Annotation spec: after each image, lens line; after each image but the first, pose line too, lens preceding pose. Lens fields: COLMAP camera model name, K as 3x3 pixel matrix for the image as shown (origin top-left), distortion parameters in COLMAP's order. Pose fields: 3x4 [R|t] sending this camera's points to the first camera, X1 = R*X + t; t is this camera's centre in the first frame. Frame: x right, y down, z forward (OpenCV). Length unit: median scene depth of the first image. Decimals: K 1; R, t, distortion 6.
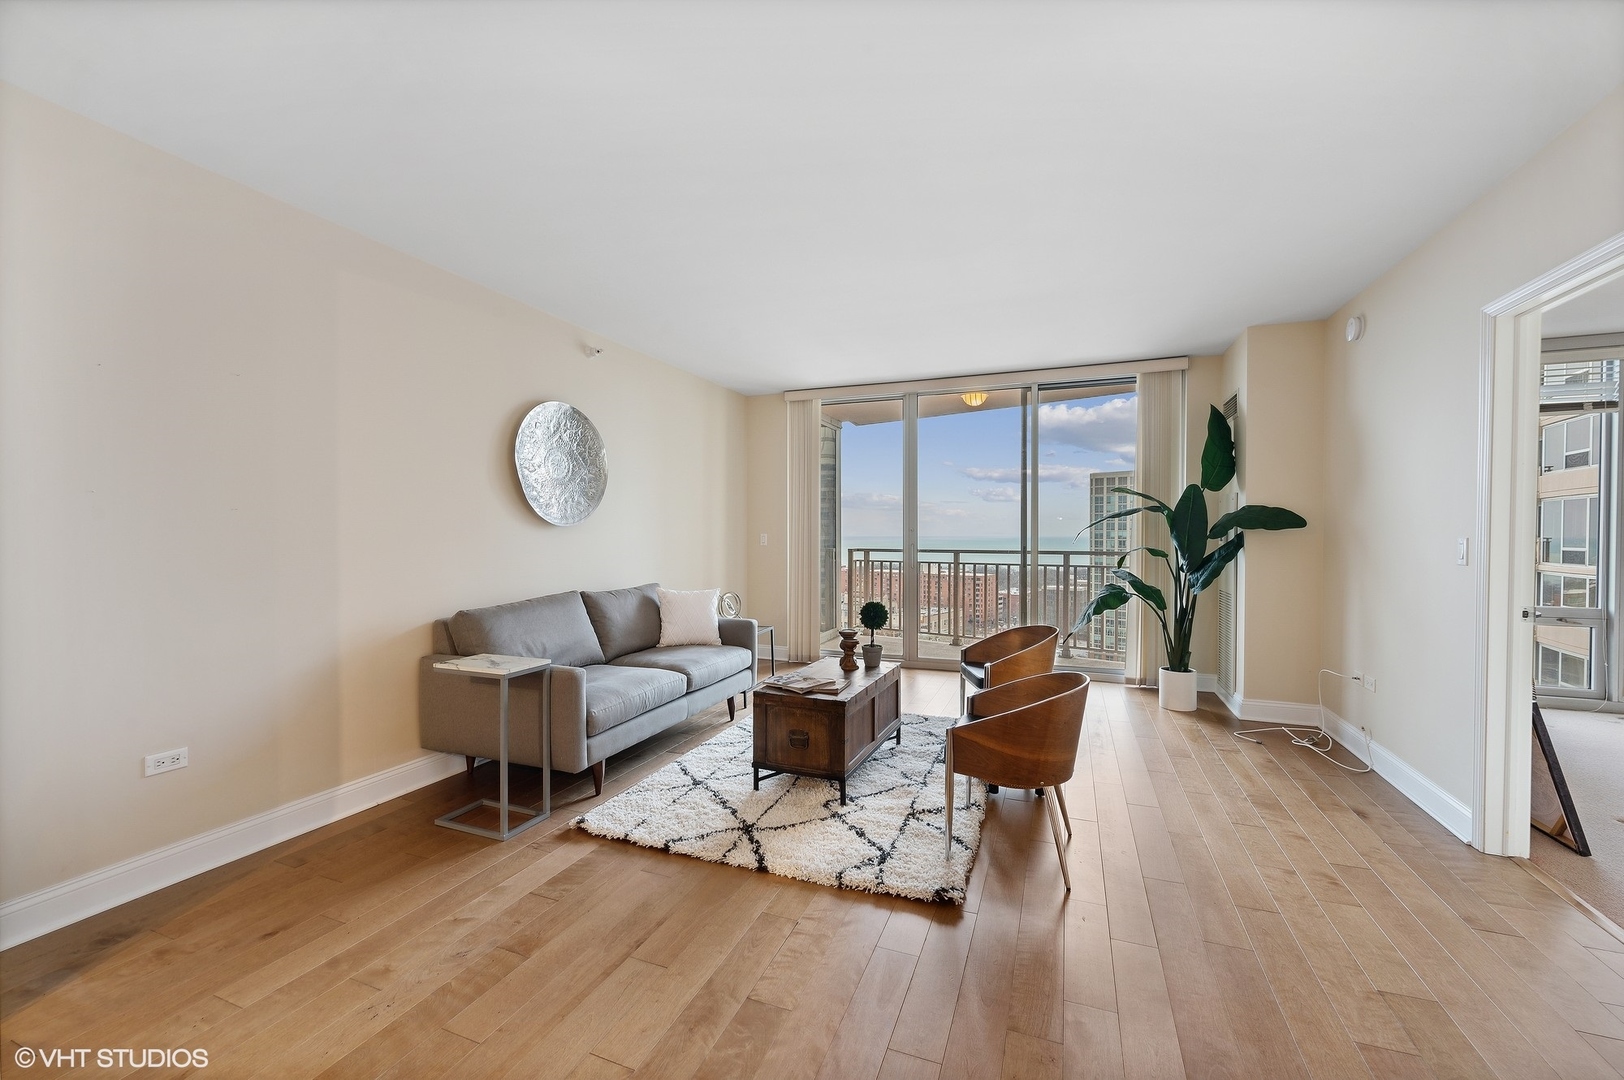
lens RADIAL K [[652.2, 0, 811.3], [0, 652.2, 544.2], [0, 0, 1]] dist [-0.000351, 0.000427]
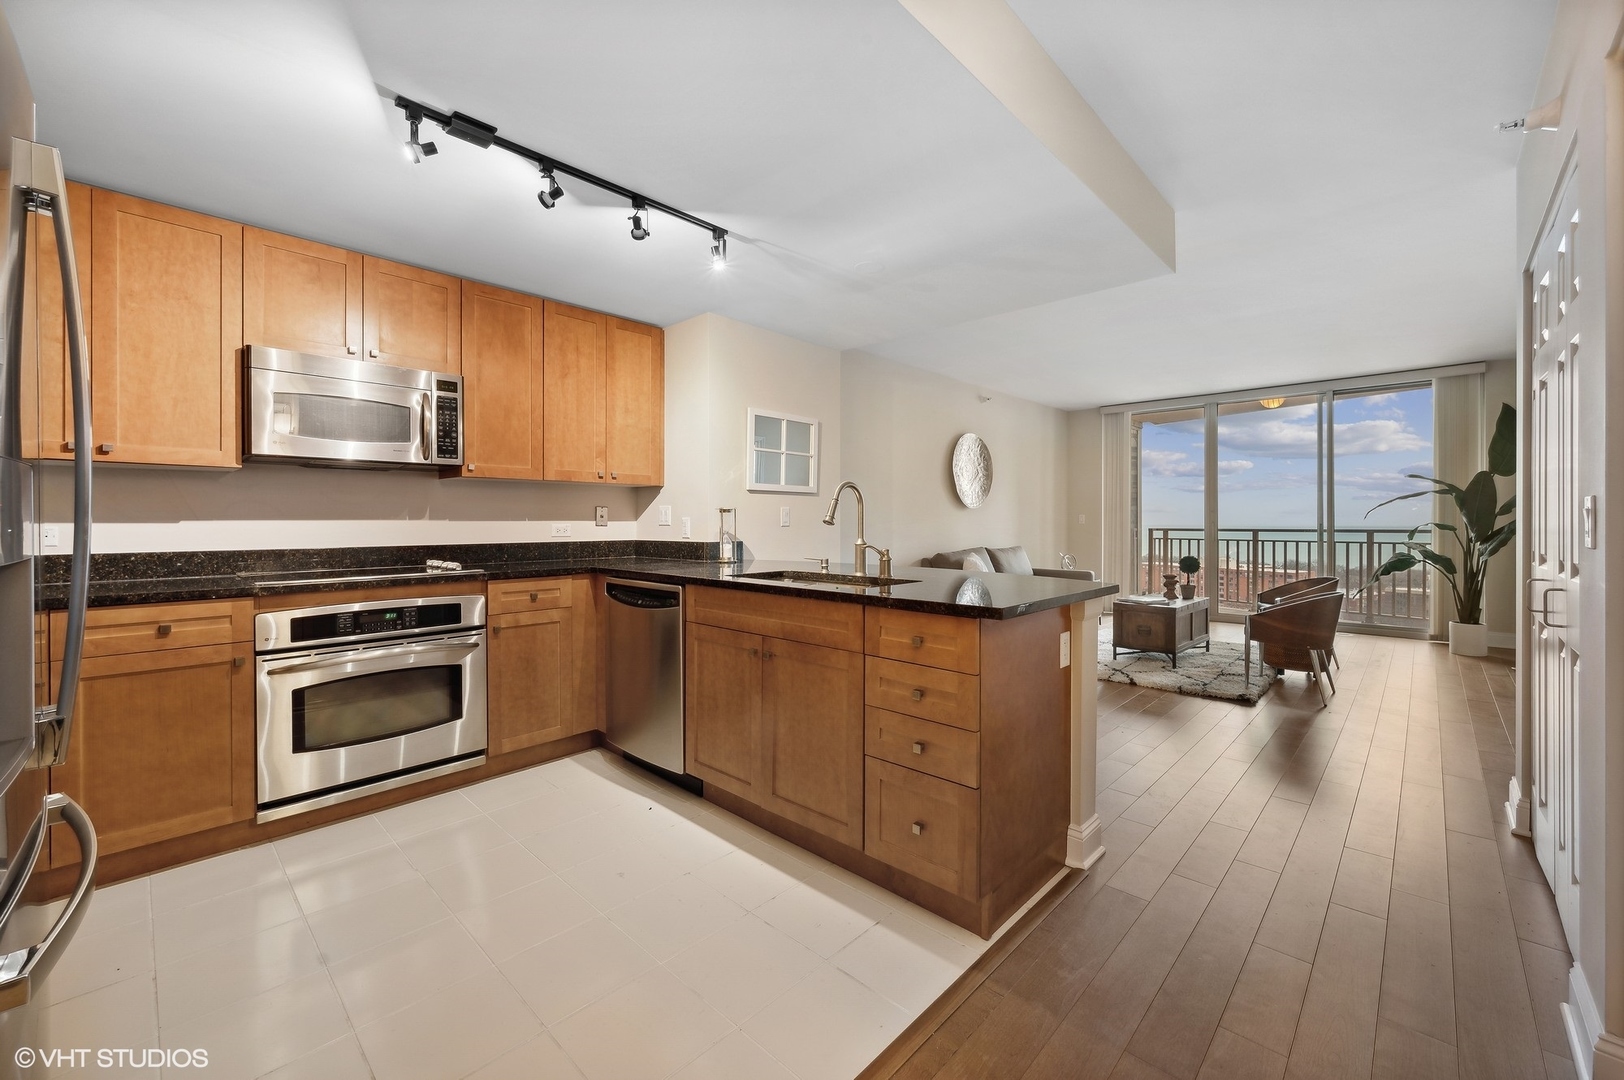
lens RADIAL K [[652.2, 0, 806.5], [0, 652.2, 525.6], [0, 0, 1]] dist [-0.000351, 0.000427]
pose [[0.926088, 0.002923, -0.377297, -0.131822], [-0.006849, 0.999935, -0.009065, 0.030671], [0.377247, 0.010979, 0.926048, -0.626731]]
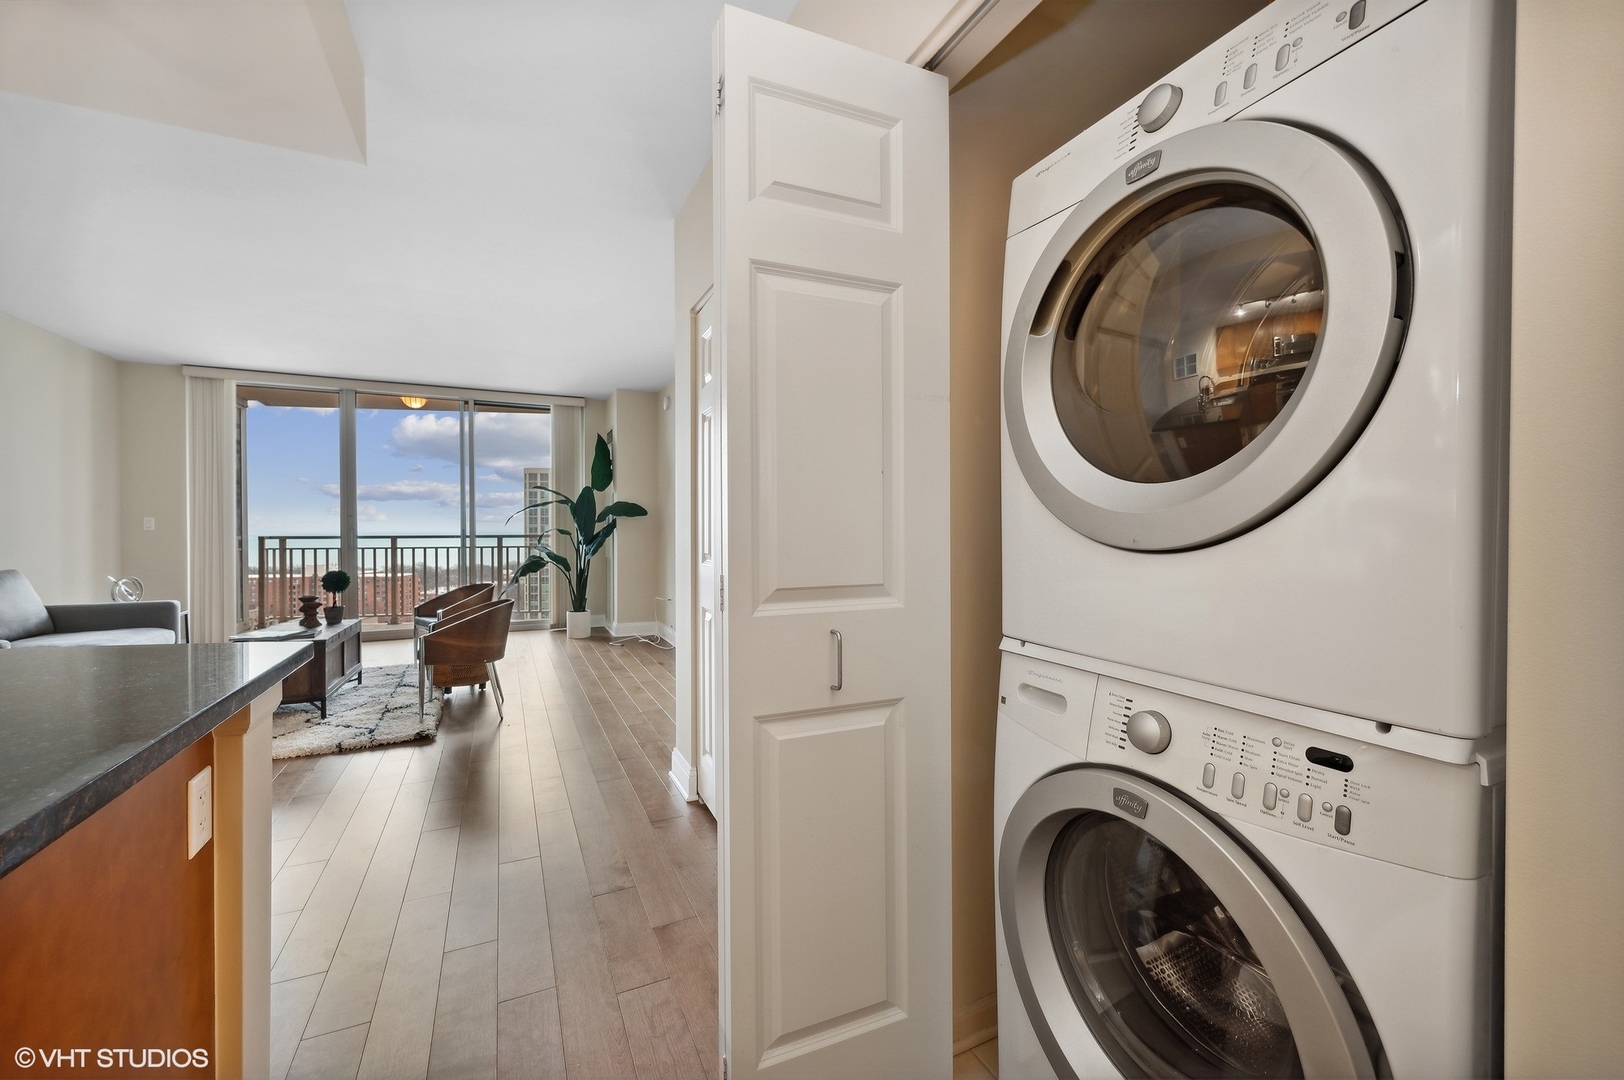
lens RADIAL K [[652.2, 0, 821.6], [0, 652.2, 532.3], [0, 0, 1]] dist [-0.000351, 0.000427]
pose [[0.675290, -0.005884, 0.737529, -0.158032], [0.012866, 0.999910, -0.003803, 0.027351], [-0.737440, 0.012058, 0.675305, -0.415323]]
